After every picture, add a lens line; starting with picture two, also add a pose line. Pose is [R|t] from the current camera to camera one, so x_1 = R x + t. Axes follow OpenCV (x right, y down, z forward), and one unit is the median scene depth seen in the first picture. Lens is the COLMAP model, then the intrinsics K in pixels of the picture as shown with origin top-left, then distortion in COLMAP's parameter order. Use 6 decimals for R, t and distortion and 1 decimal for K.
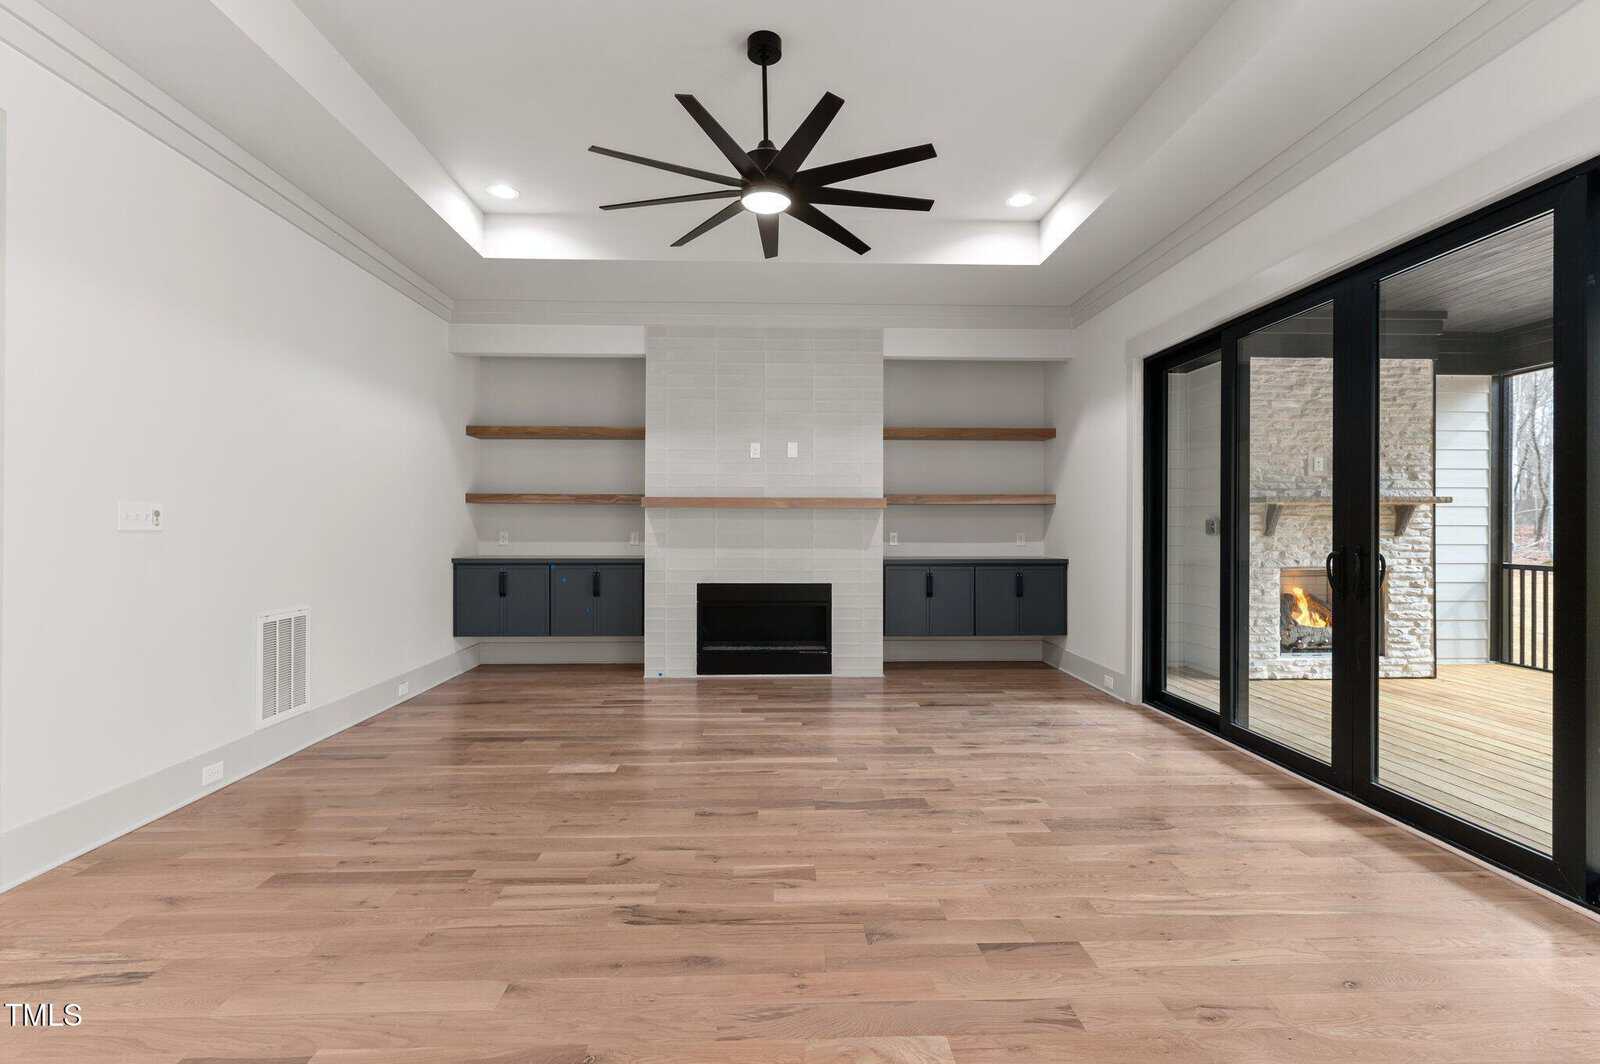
lens RADIAL K [[733.4, 0, 795.2], [0, 733.4, 526.2], [0, 0, 1]] dist [0.002508, 0.000075]
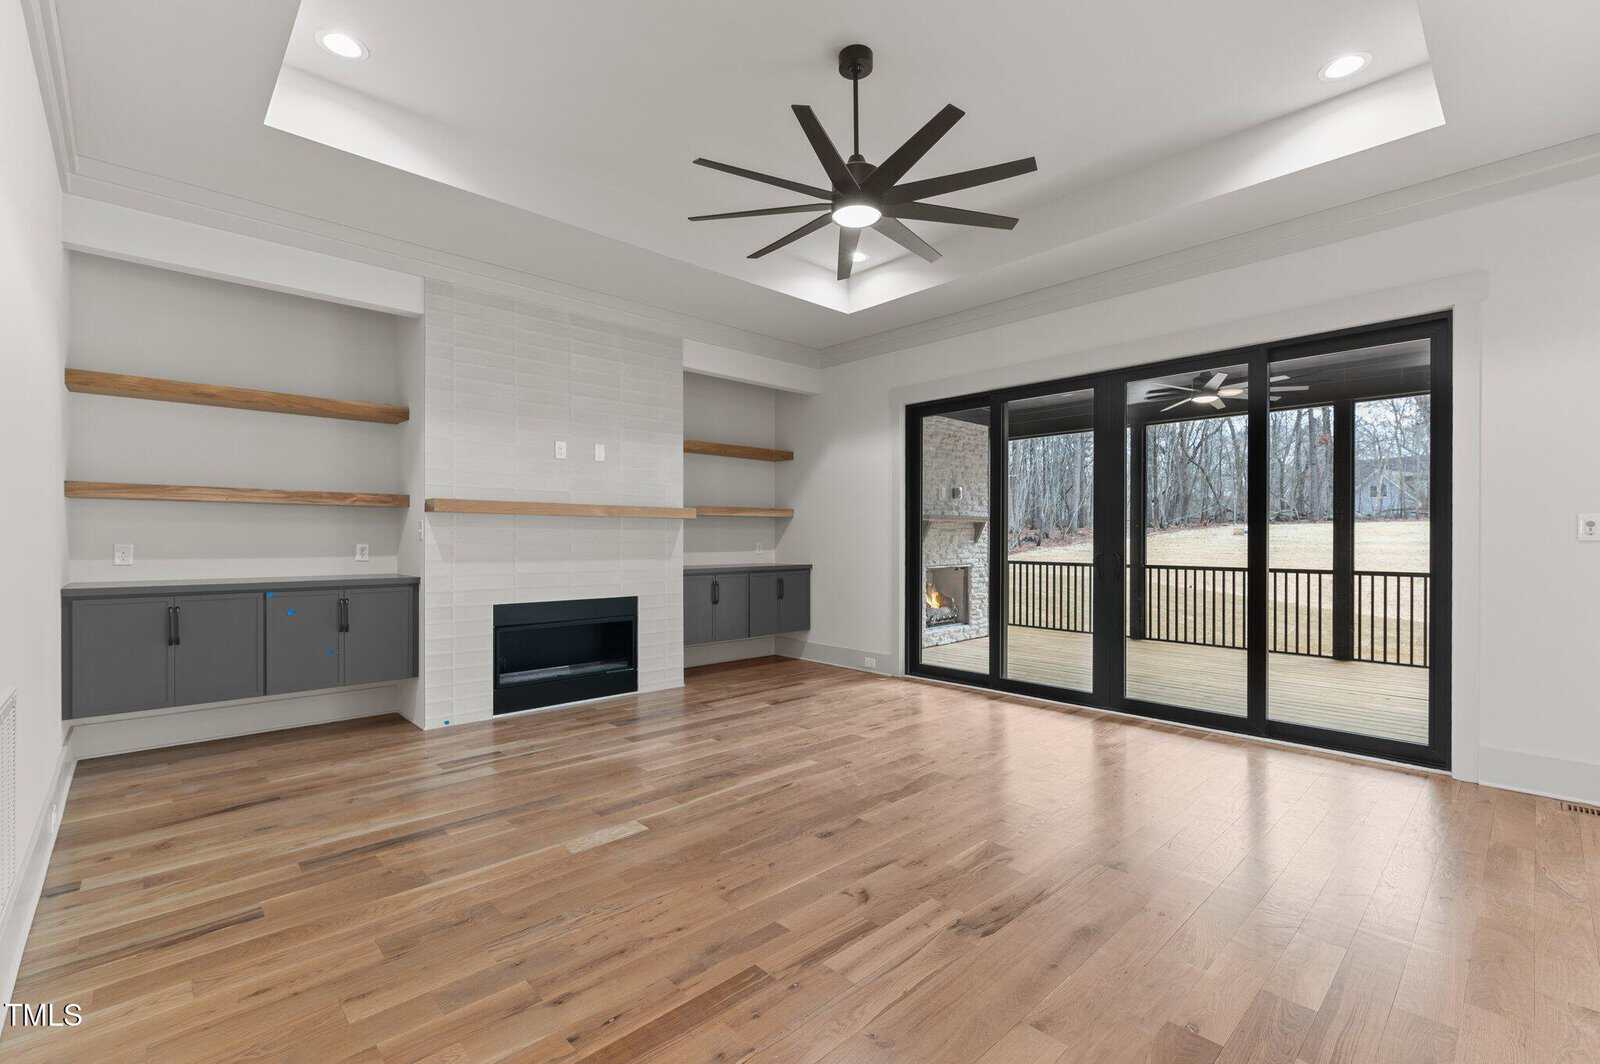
lens RADIAL K [[706.2, 0, 798.0], [0, 706.2, 541.1], [0, 0, 1]] dist [0.001200, 0.000107]
pose [[0.746363, -0.004022, 0.665527, -0.407072], [-0.000653, 0.999977, 0.006776, 0.000179], [-0.665539, -0.005492, 0.746343, 0.177116]]
